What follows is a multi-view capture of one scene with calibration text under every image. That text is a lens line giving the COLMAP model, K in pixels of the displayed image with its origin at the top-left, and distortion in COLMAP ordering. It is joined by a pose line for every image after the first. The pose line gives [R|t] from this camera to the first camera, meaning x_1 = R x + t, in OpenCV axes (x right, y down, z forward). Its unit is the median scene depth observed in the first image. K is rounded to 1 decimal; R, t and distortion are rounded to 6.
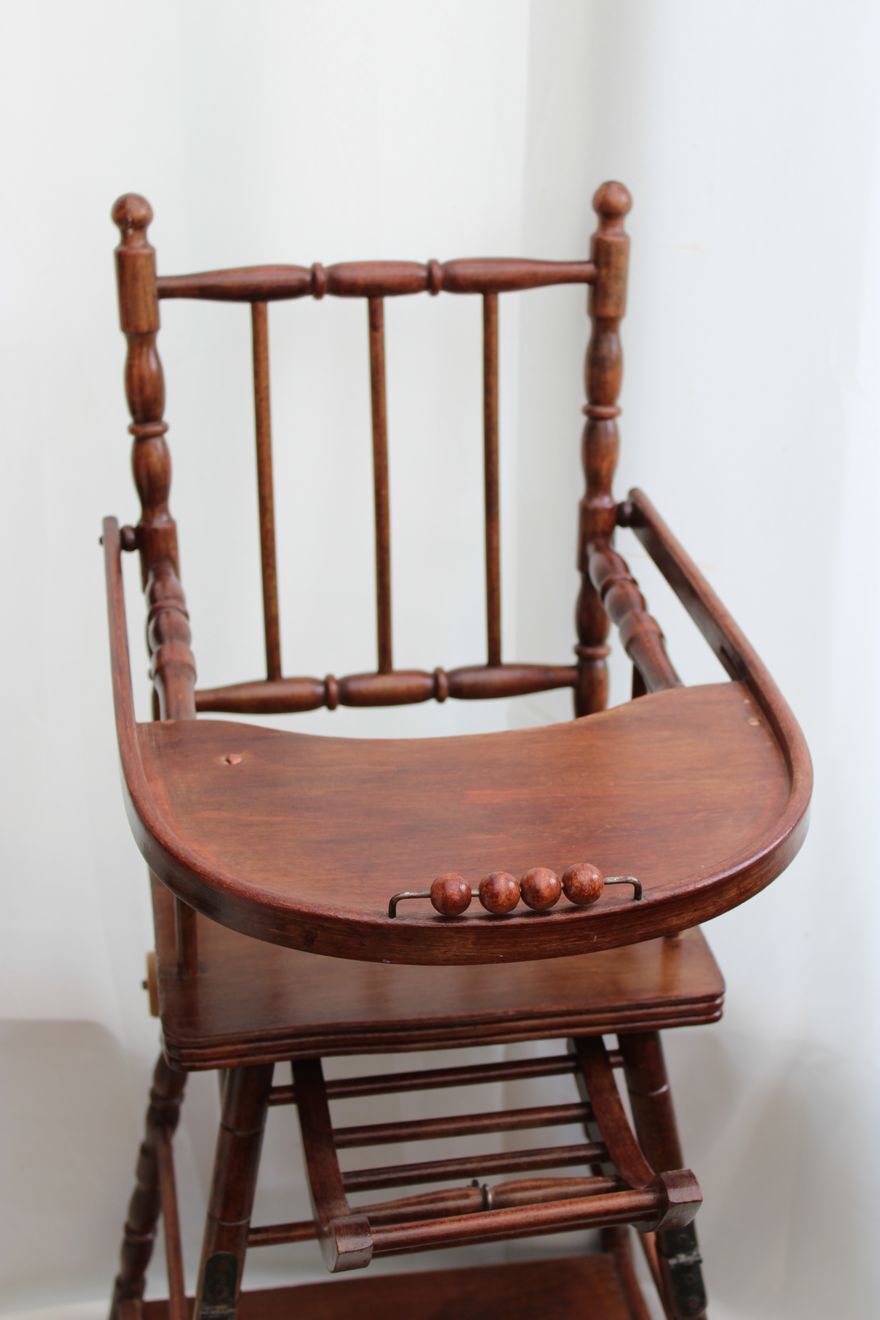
lens RADIAL K [[2114.5, 0, 440.0], [0, 2114.5, 660.0], [0, 0, 1]] dist [-0.026589, 0.110612]
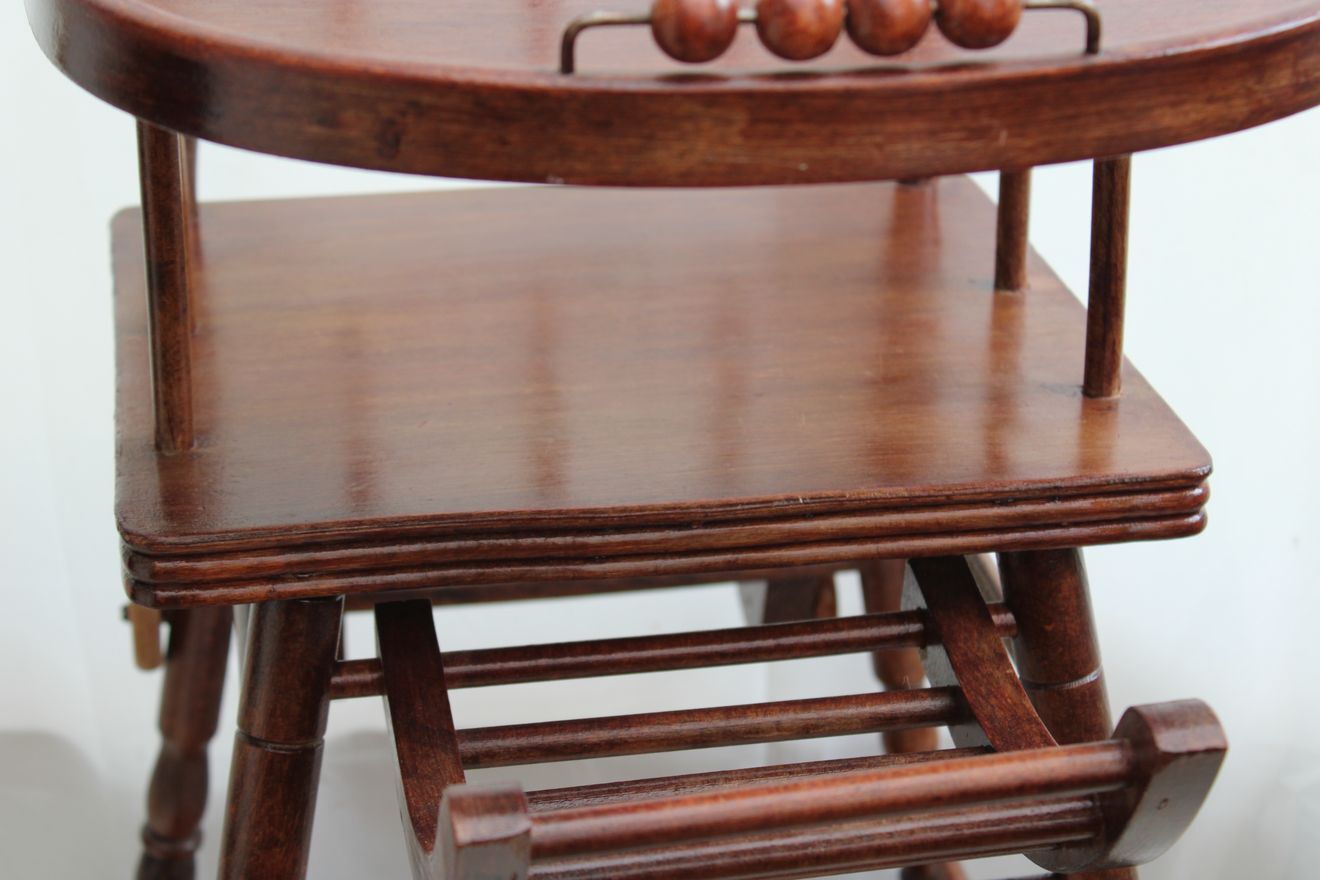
lens RADIAL K [[2791.1, 0, 660.0], [0, 2791.1, 440.0], [0, 0, 1]] dist [0.042831, 0.348147]
pose [[0.999895, -0.009824, 0.010655, -0.007711], [0.010481, 0.997930, -0.063444, 0.192216], [-0.010009, 0.063549, 0.997929, 0.315834]]
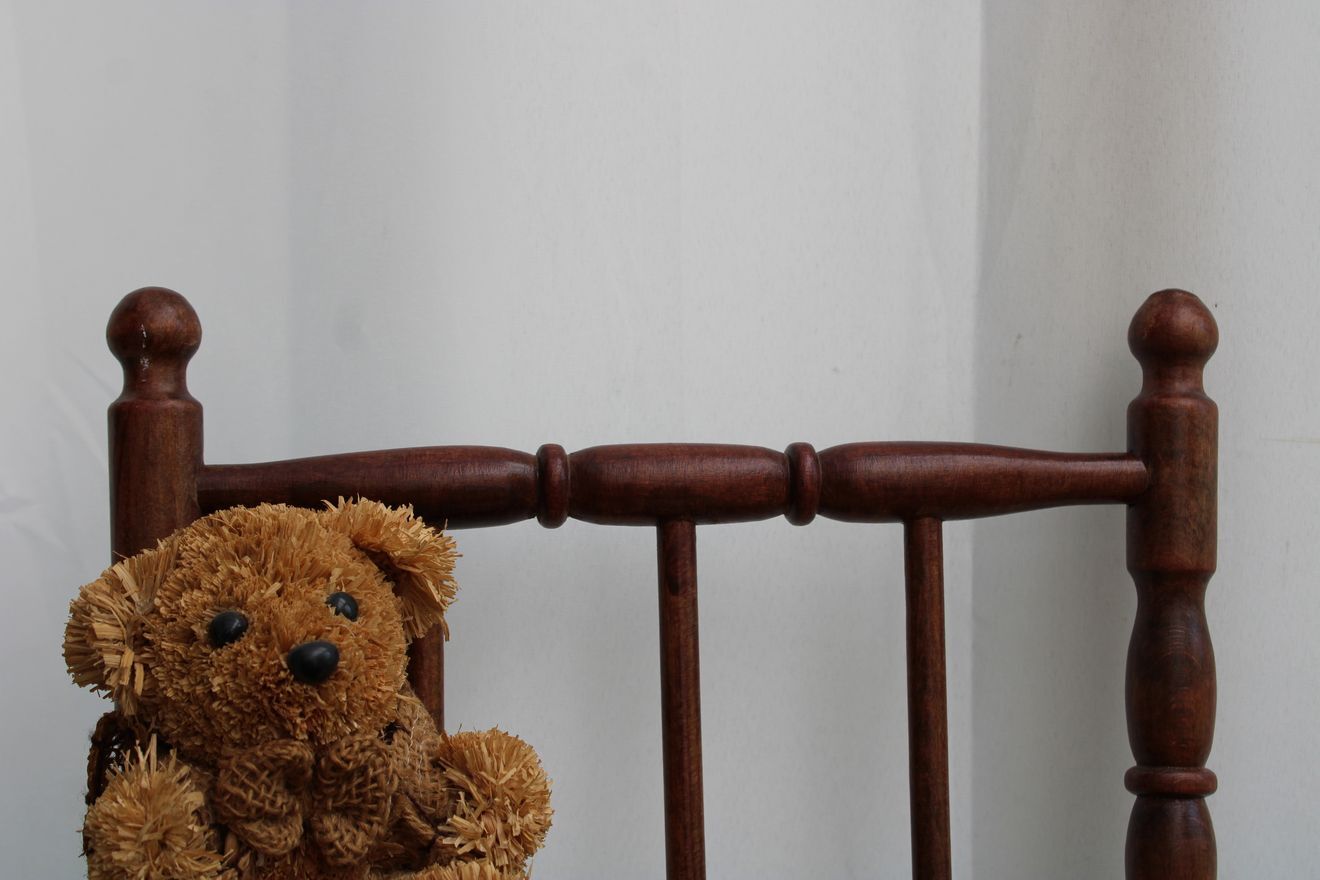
lens RADIAL K [[2348.5, 0, 660.0], [0, 2348.5, 440.0], [0, 0, 1]] dist [0.025756, -0.028414]
pose [[0.999535, -0.005930, -0.029906, -0.020062], [-0.005361, 0.931436, -0.363866, -0.001450], [0.030014, 0.363857, 0.930971, 0.557099]]
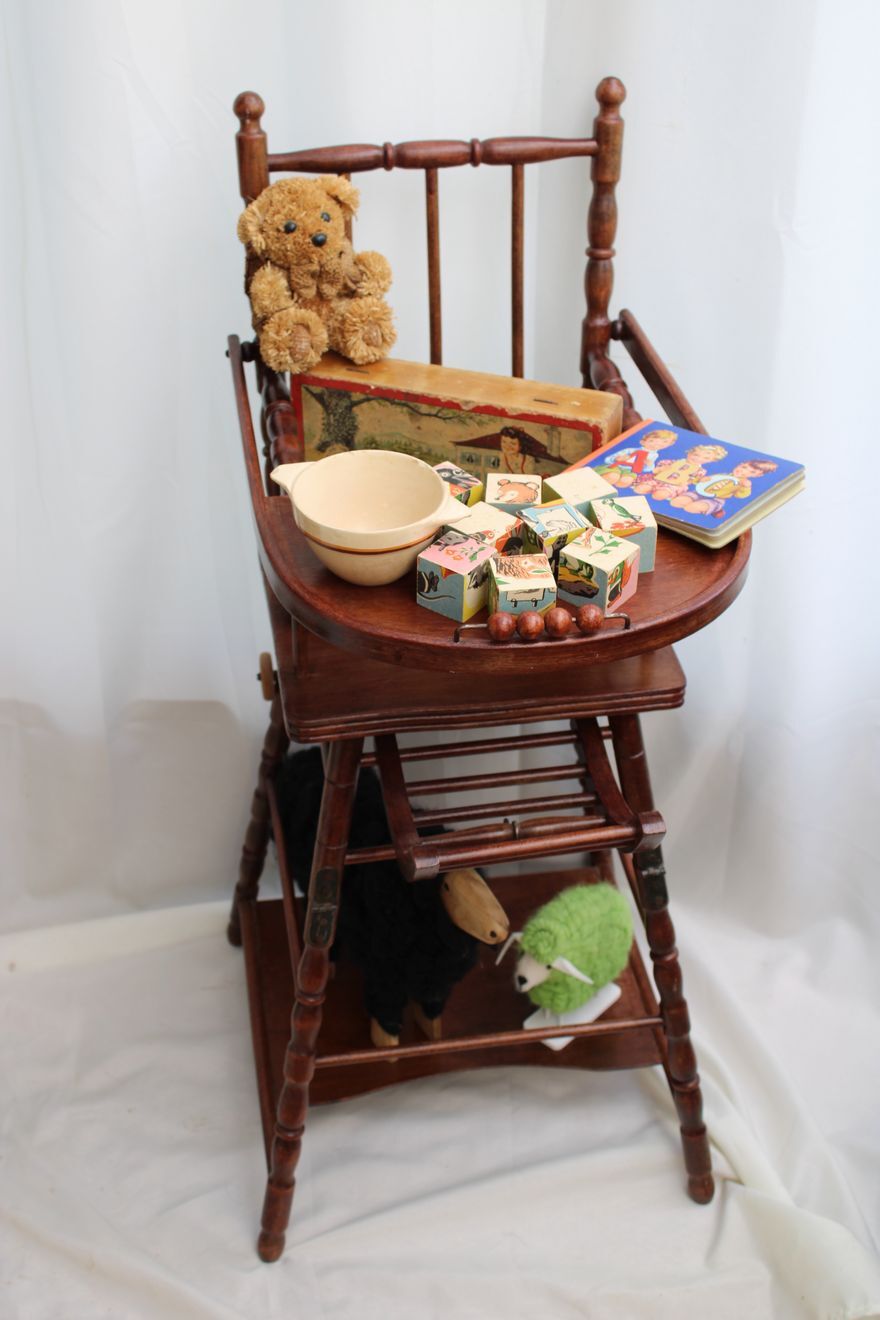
lens RADIAL K [[1764.1, 0, 440.0], [0, 1764.1, 660.0], [0, 0, 1]] dist [-0.044449, -0.054190]
pose [[0.999995, -0.001607, -0.002824, -0.024337], [0.002033, 0.987447, 0.157936, -0.044506], [0.002535, -0.157941, 0.987445, -0.149053]]
